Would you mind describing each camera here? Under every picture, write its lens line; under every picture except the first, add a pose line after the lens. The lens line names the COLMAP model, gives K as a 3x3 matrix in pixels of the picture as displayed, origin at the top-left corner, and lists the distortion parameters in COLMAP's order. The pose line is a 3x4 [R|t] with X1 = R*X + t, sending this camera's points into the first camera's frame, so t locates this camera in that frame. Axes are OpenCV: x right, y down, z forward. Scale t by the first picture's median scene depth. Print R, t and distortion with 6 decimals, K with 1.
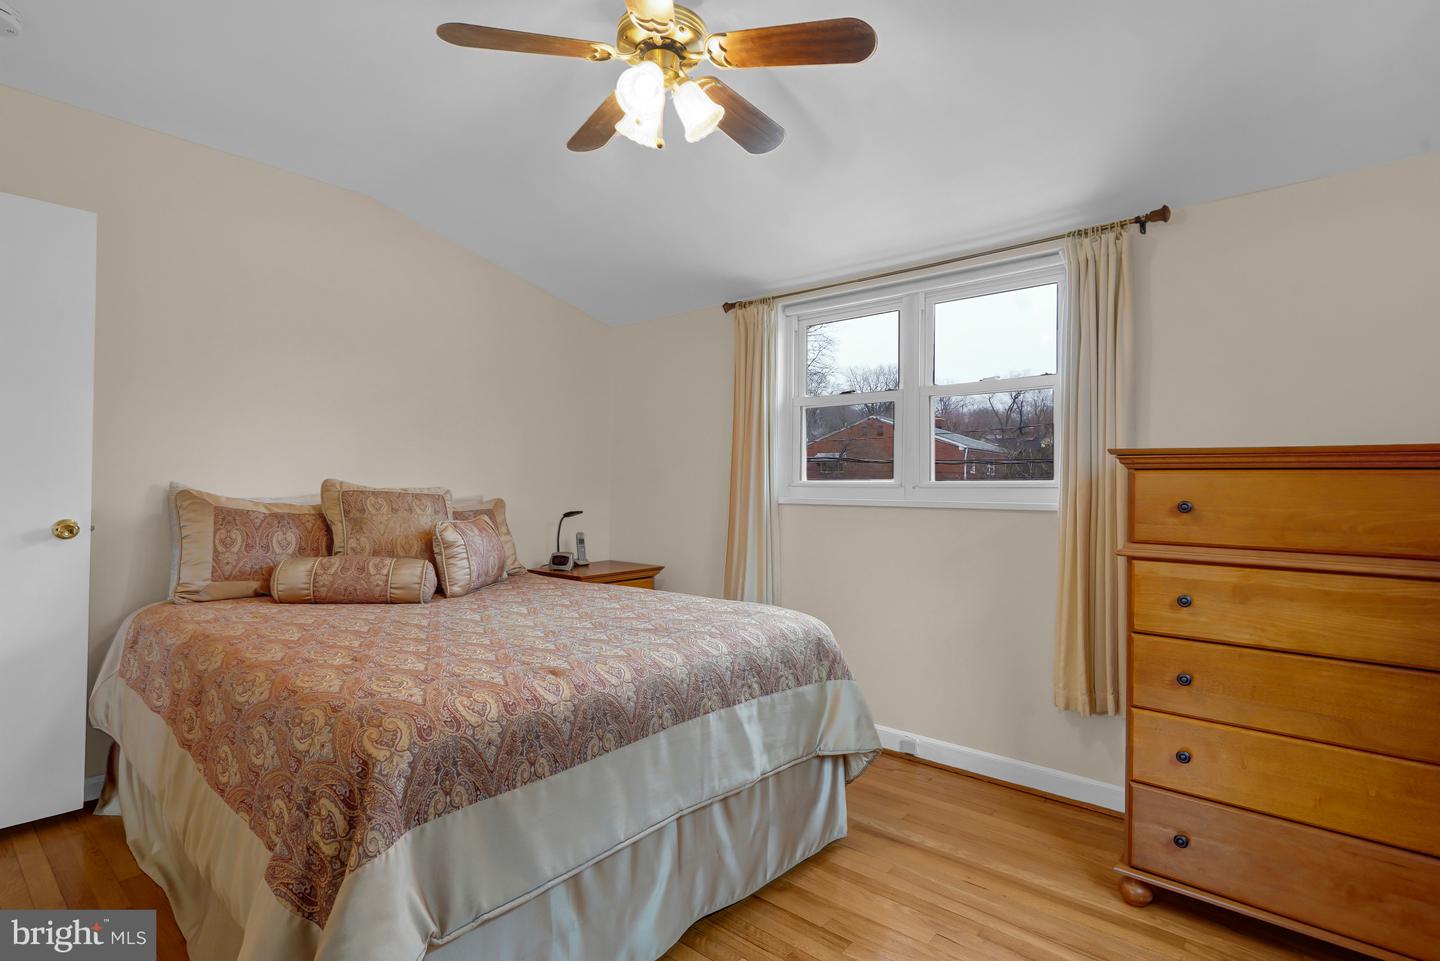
lens RADIAL K [[717.1, 0, 720.0], [0, 717.1, 480.5], [0, 0, 1]] dist [0.086603, -0.000086]
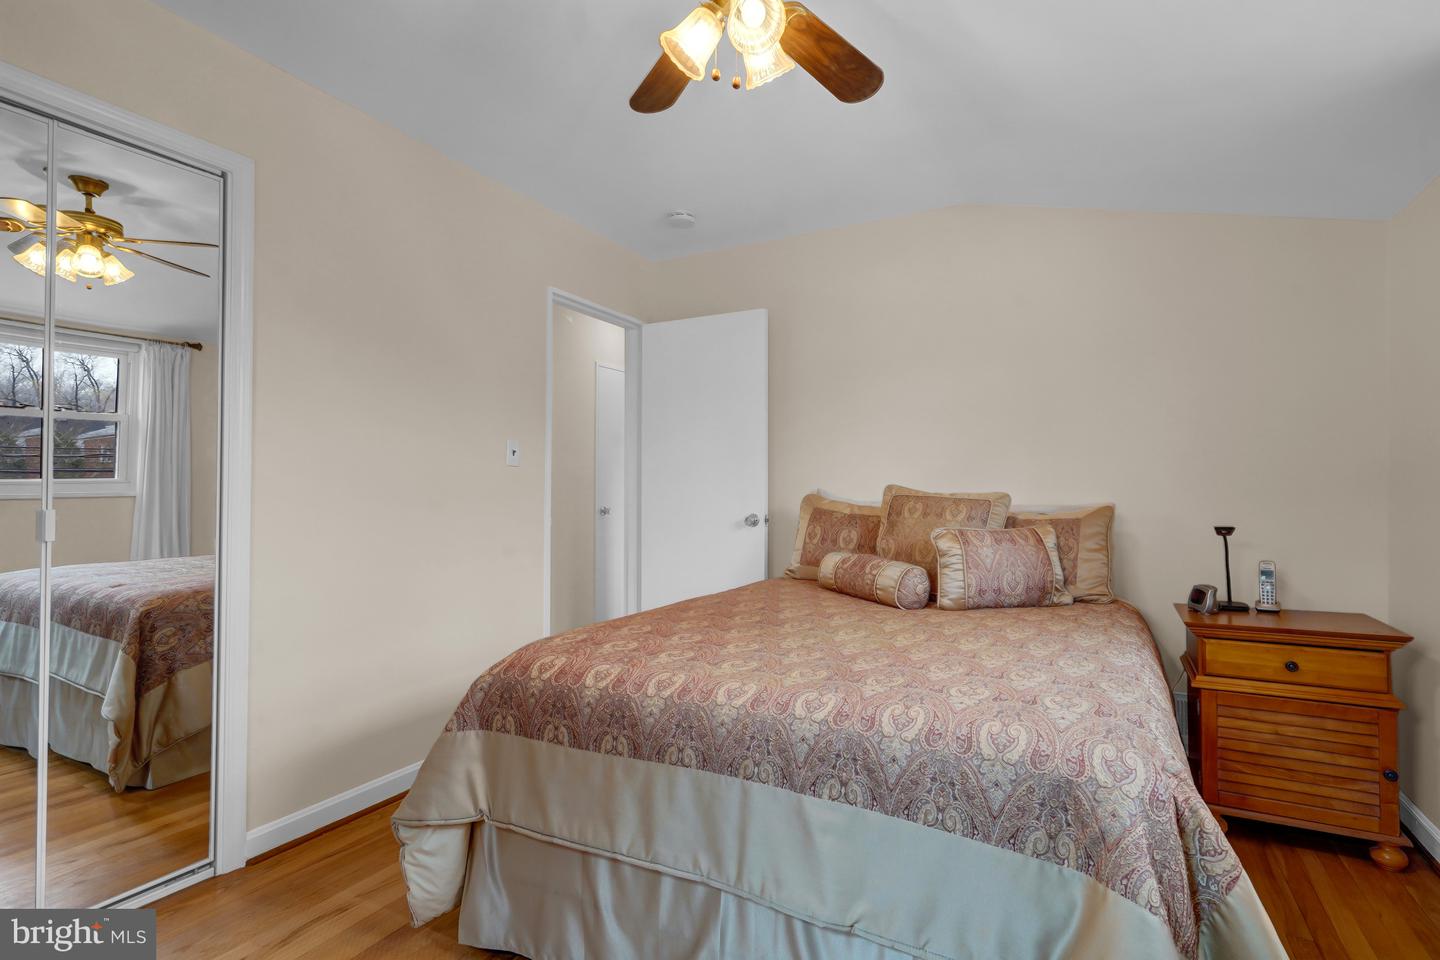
lens RADIAL K [[710.5, 0, 717.3], [0, 710.5, 529.1], [0, 0, 1]] dist [0.081546, -0.000223]
pose [[0.202736, 0.043591, -0.978263, 0.517677], [0.018757, 0.998653, 0.048387, 0.007717], [0.979054, -0.028159, 0.201646, 0.579129]]
